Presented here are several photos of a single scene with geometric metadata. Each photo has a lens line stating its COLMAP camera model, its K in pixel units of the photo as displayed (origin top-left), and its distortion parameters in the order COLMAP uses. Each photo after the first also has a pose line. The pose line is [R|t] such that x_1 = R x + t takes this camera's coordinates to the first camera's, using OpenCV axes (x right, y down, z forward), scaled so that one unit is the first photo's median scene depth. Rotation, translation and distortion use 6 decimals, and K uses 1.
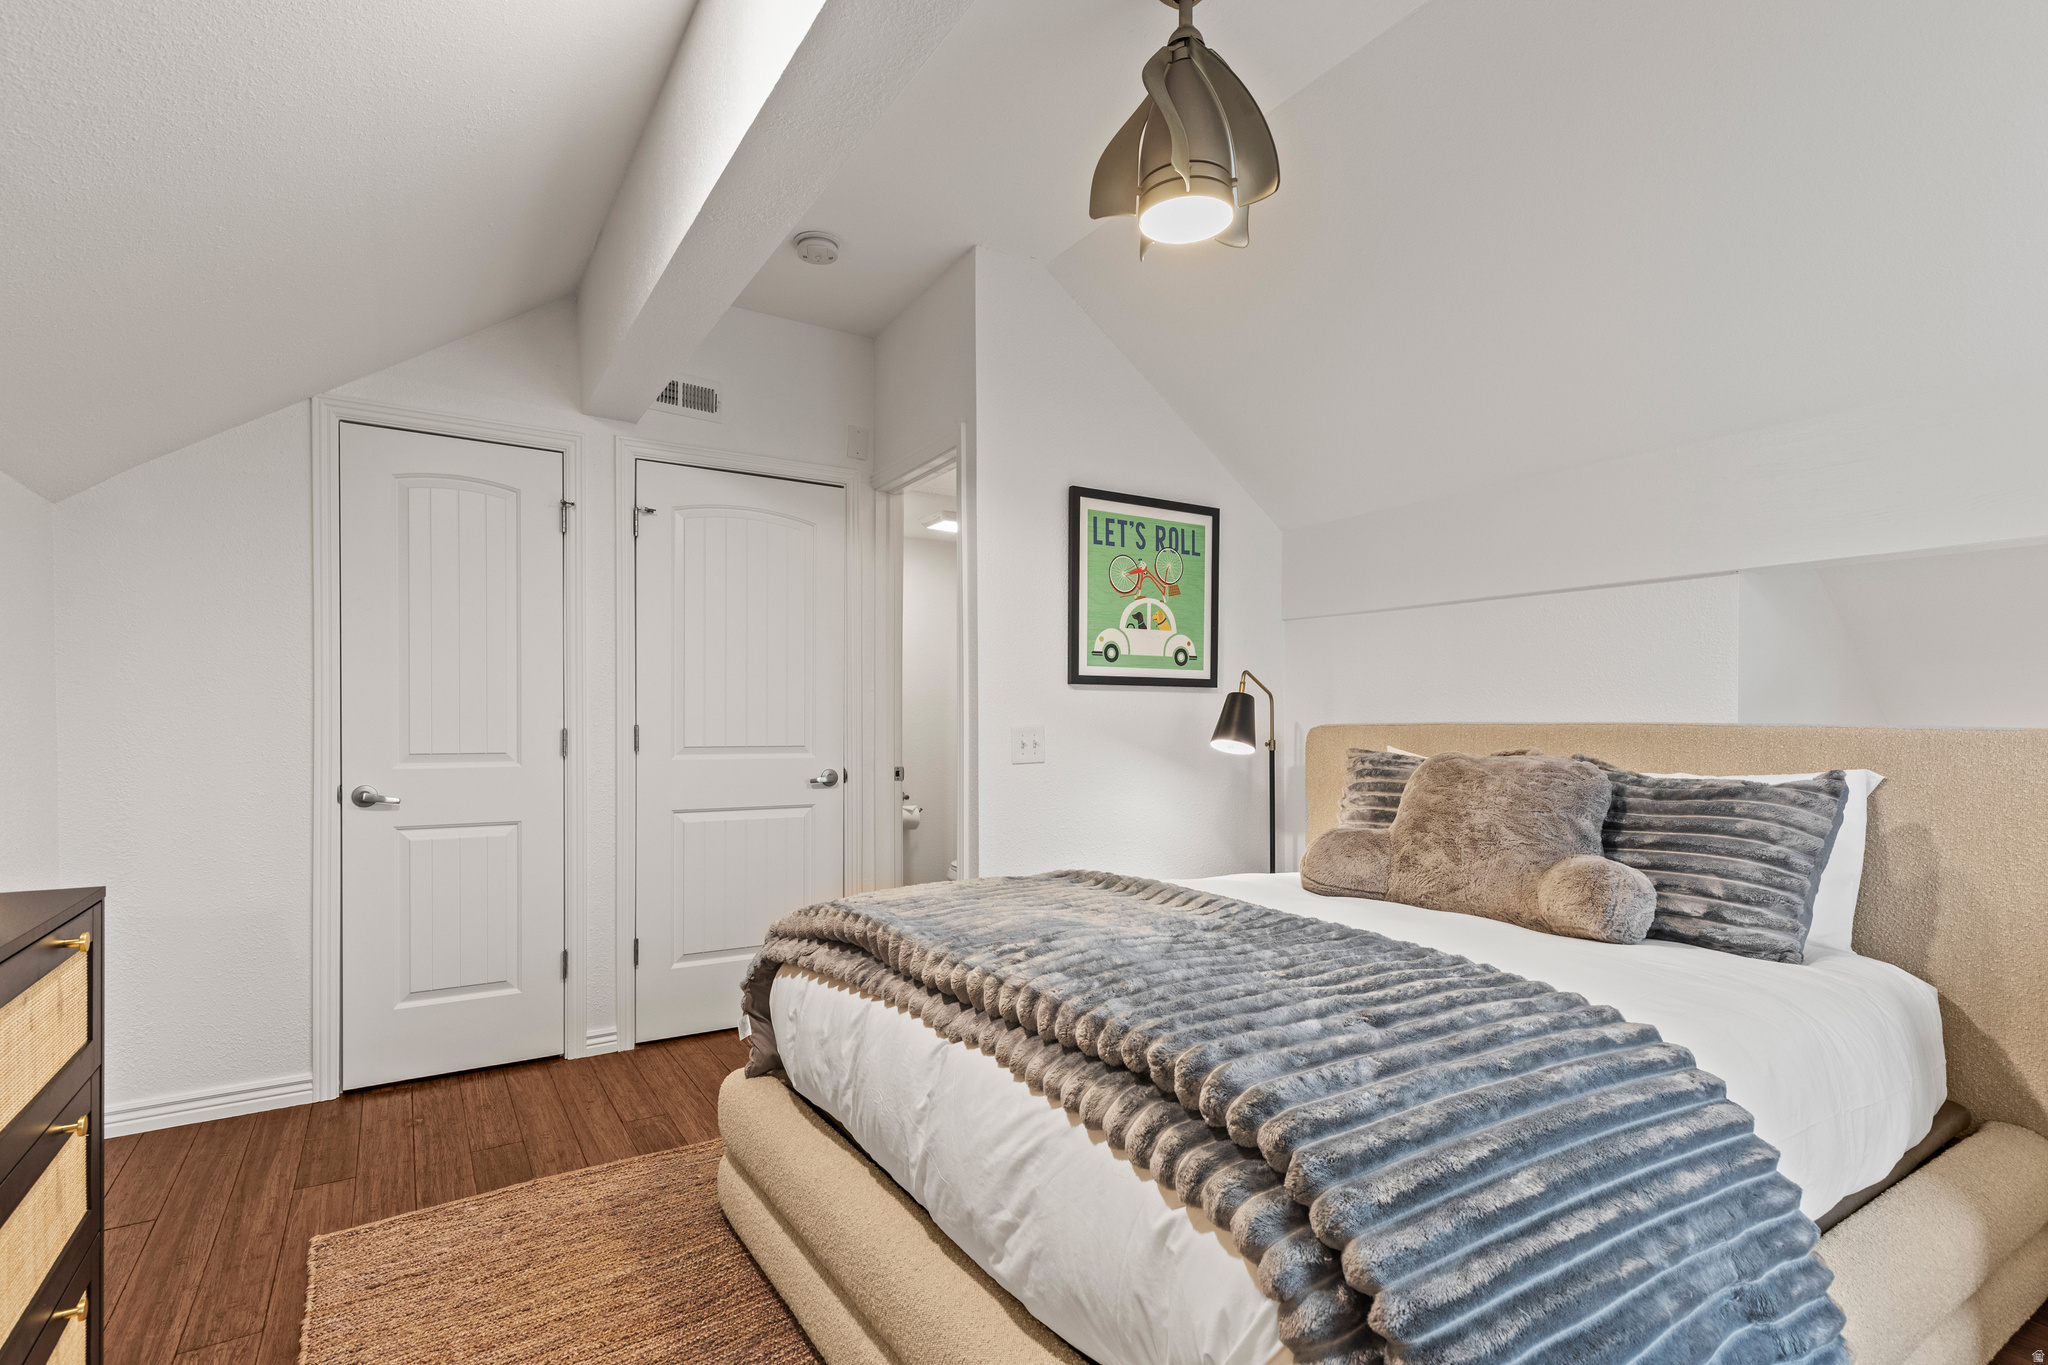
lens RADIAL K [[956.1, 0, 1023.5], [0, 956.1, 718.4], [0, 0, 1]] dist [0.004990, -0.000193]
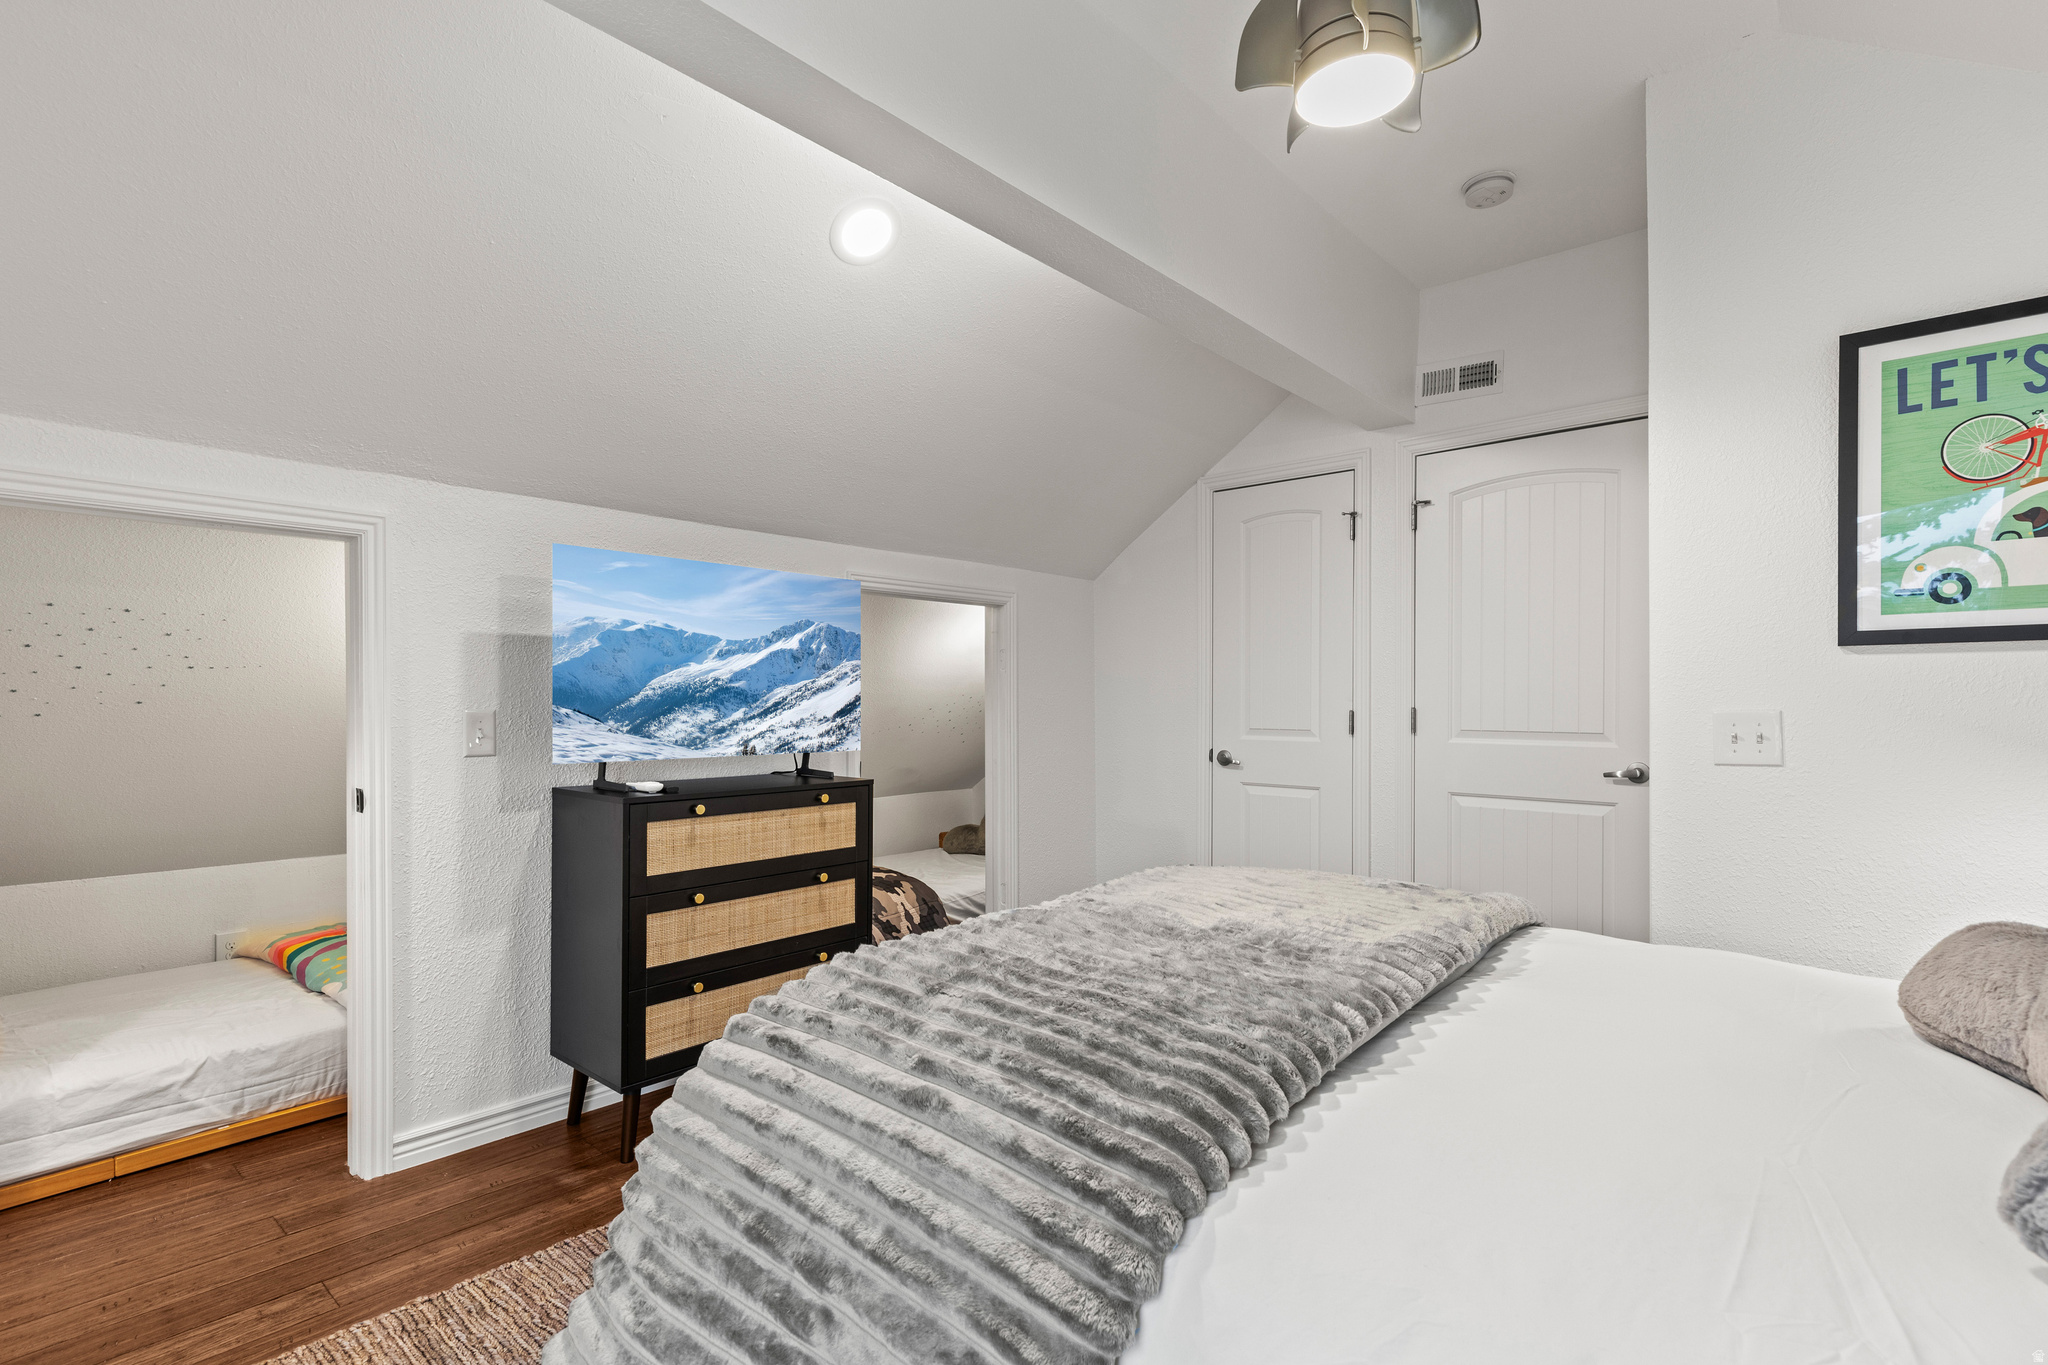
lens RADIAL K [[956.1, 0, 1023.5], [0, 956.1, 718.4], [0, 0, 1]] dist [0.004990, -0.000193]
pose [[0.287363, 0.015568, -0.957695, 0.501186], [-0.000552, 0.999870, 0.016088, 0.002230], [0.957822, -0.004095, 0.287334, 0.285853]]
